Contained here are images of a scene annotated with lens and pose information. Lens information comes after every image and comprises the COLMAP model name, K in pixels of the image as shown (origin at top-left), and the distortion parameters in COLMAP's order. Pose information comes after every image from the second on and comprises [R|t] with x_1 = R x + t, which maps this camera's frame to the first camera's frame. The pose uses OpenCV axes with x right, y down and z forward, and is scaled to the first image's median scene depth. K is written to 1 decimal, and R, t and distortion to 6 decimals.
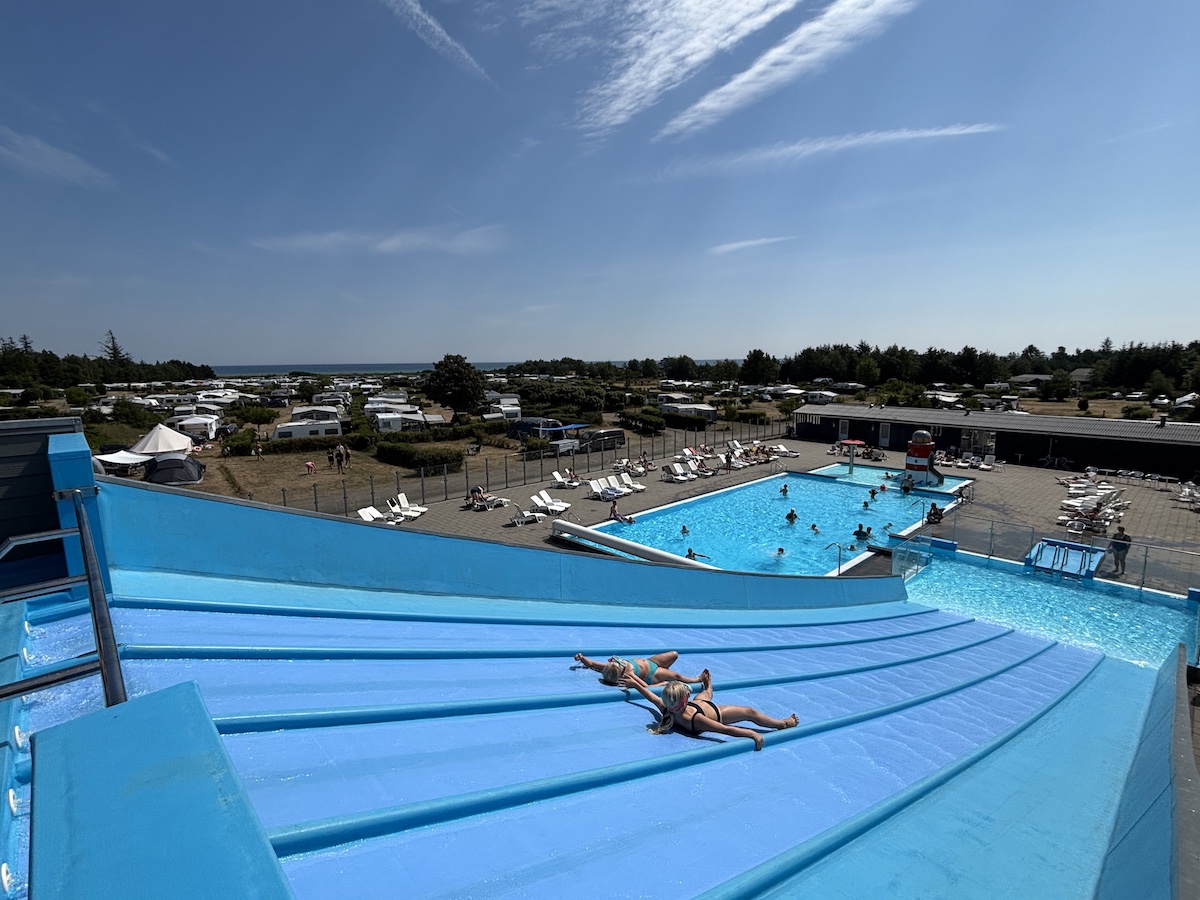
lens RADIAL K [[581.9, 0, 600.0], [0, 581.9, 450.0], [0, 0, 1]] dist [-0.001170, 0.021132]
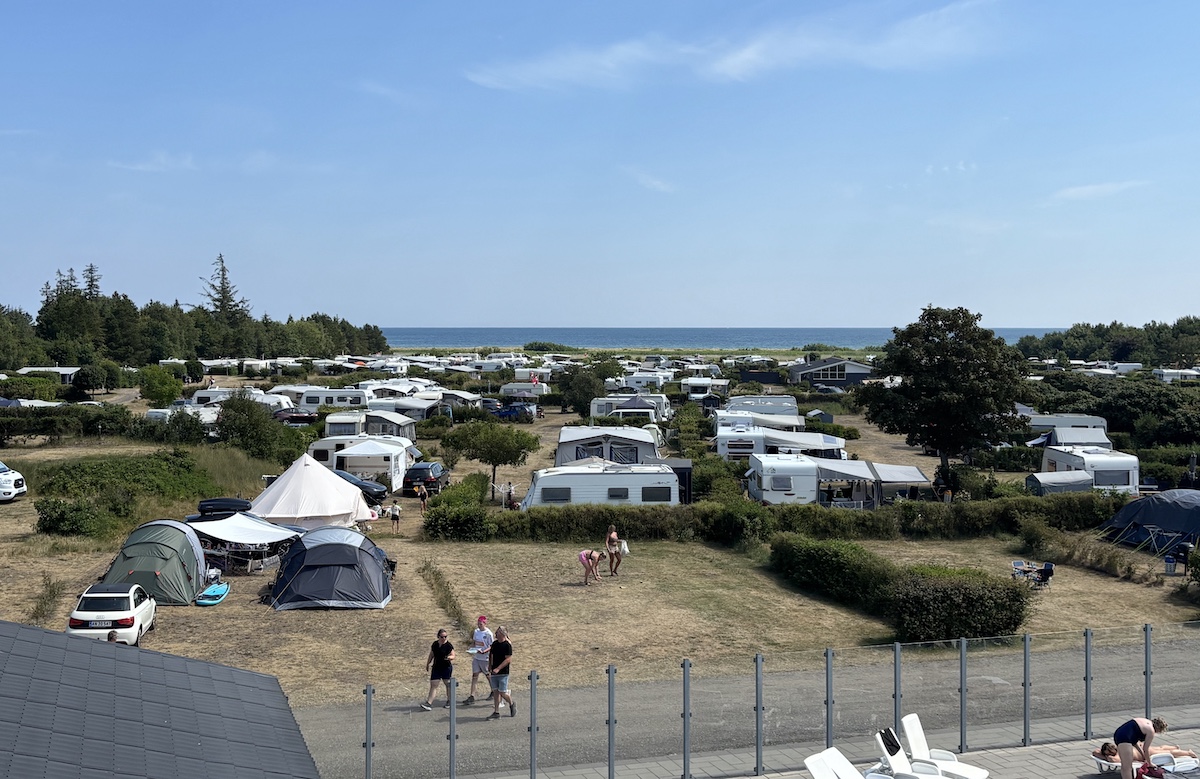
lens RADIAL K [[1396.2, 0, 600.0], [0, 1396.2, 389.5], [0, 0, 1]] dist [0.225494, -0.019740]
pose [[0.913502, 0.034562, -0.405363, -0.081107], [-0.077201, 0.993007, -0.089310, -0.010684], [0.399441, 0.112880, 0.909783, 0.073922]]
